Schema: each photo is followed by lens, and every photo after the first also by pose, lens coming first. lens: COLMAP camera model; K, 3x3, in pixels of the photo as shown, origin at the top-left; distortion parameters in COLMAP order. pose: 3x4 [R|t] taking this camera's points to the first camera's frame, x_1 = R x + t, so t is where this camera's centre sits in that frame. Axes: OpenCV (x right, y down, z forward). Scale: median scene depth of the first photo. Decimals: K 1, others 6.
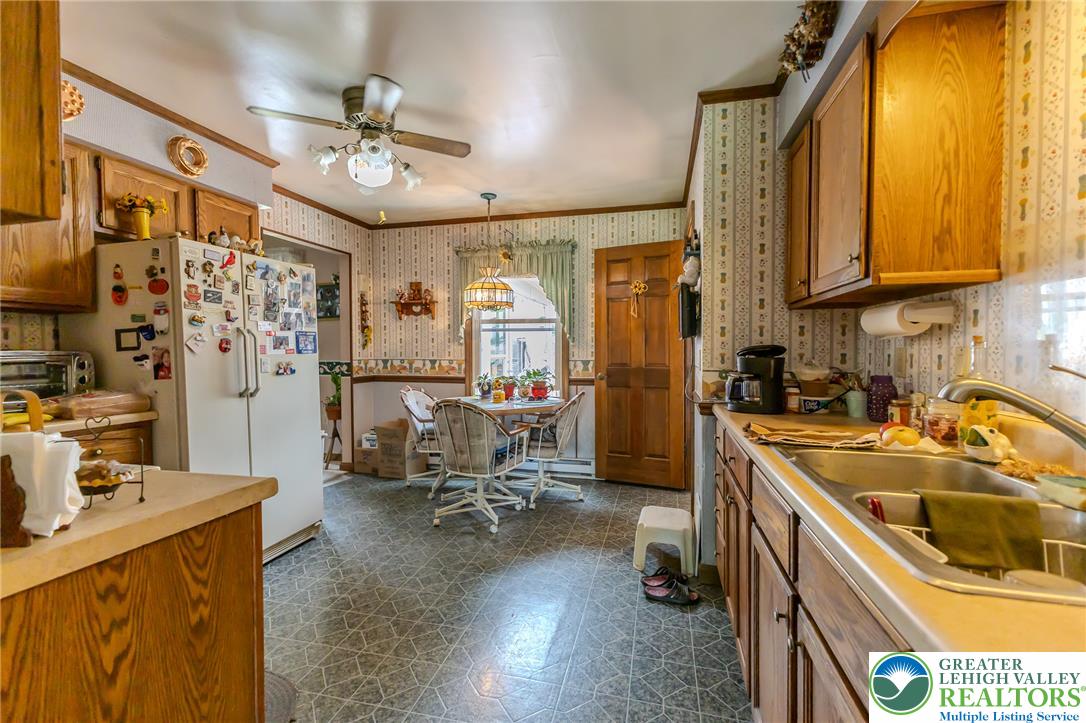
lens RADIAL K [[475.4, 0, 541.4], [0, 475.4, 359.2], [0, 0, 1]] dist [0.001032, -0.000201]
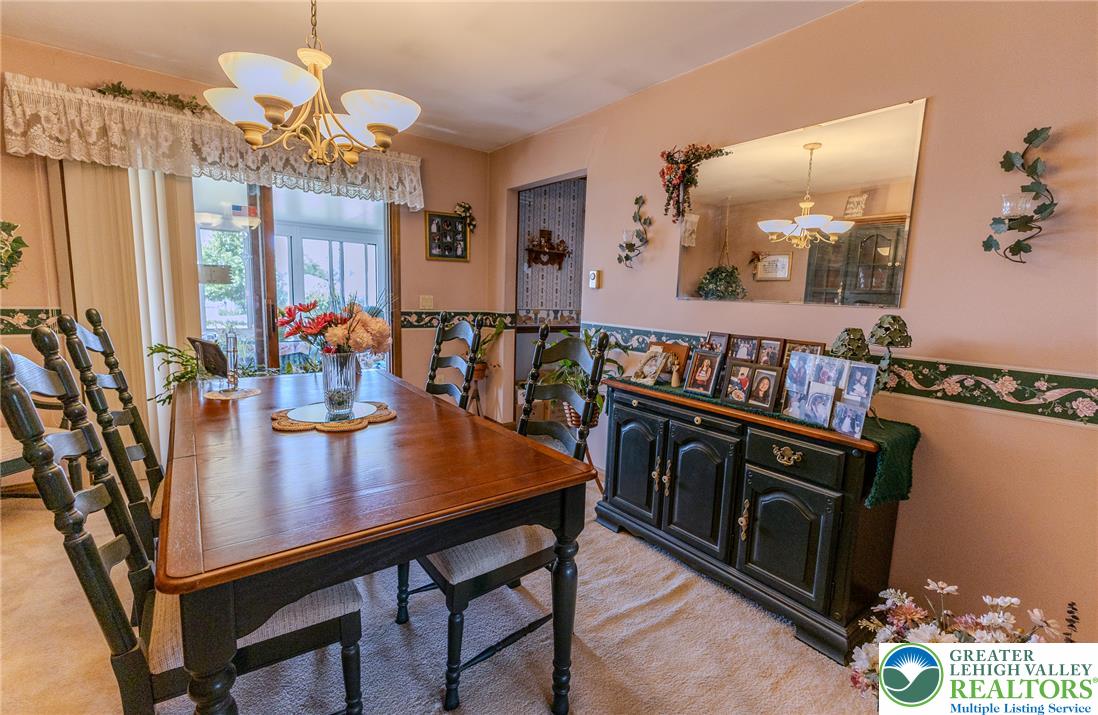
lens RADIAL K [[476.3, 0, 549.5], [0, 476.3, 358.9], [0, 0, 1]] dist [-0.002990, -0.000668]
pose [[0.622317, -0.078507, 0.778818, -1.040550], [-0.013126, 0.993771, 0.110663, -0.007353], [-0.782655, -0.079090, 0.617411, 0.366068]]
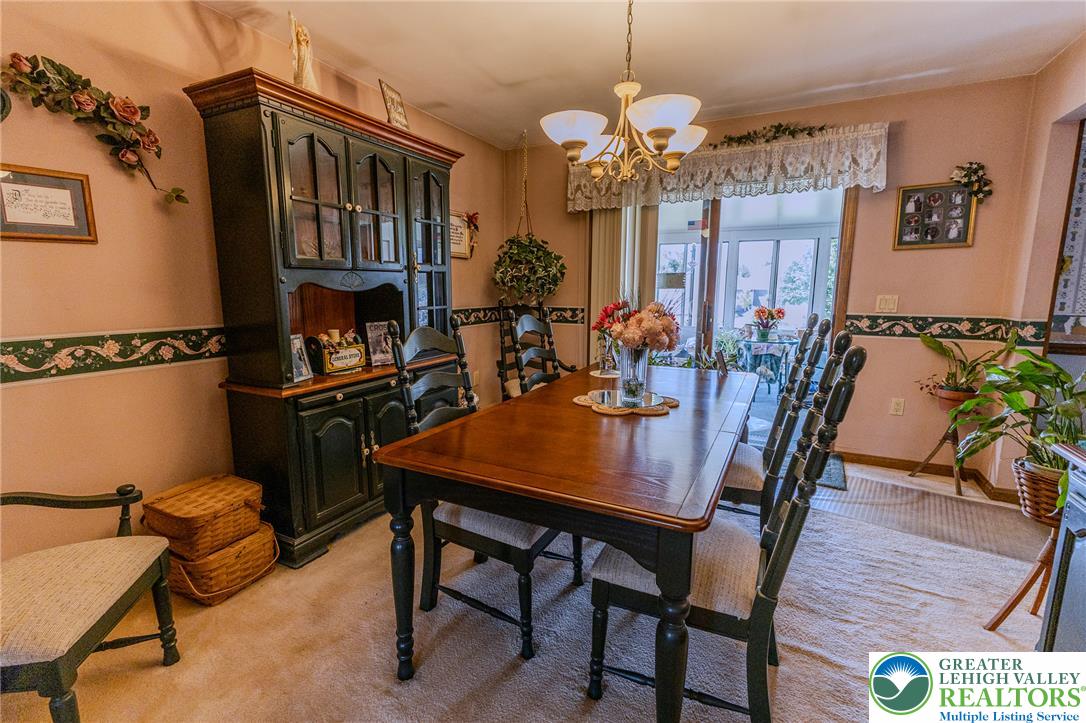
lens RADIAL K [[475.4, 0, 541.8], [0, 475.4, 360.0], [0, 0, 1]] dist [0.001032, -0.000201]
pose [[0.972964, 0.042872, -0.226943, -0.827075], [-0.014963, 0.992257, 0.123298, -0.007847], [0.230472, -0.116569, 0.966072, 0.299397]]
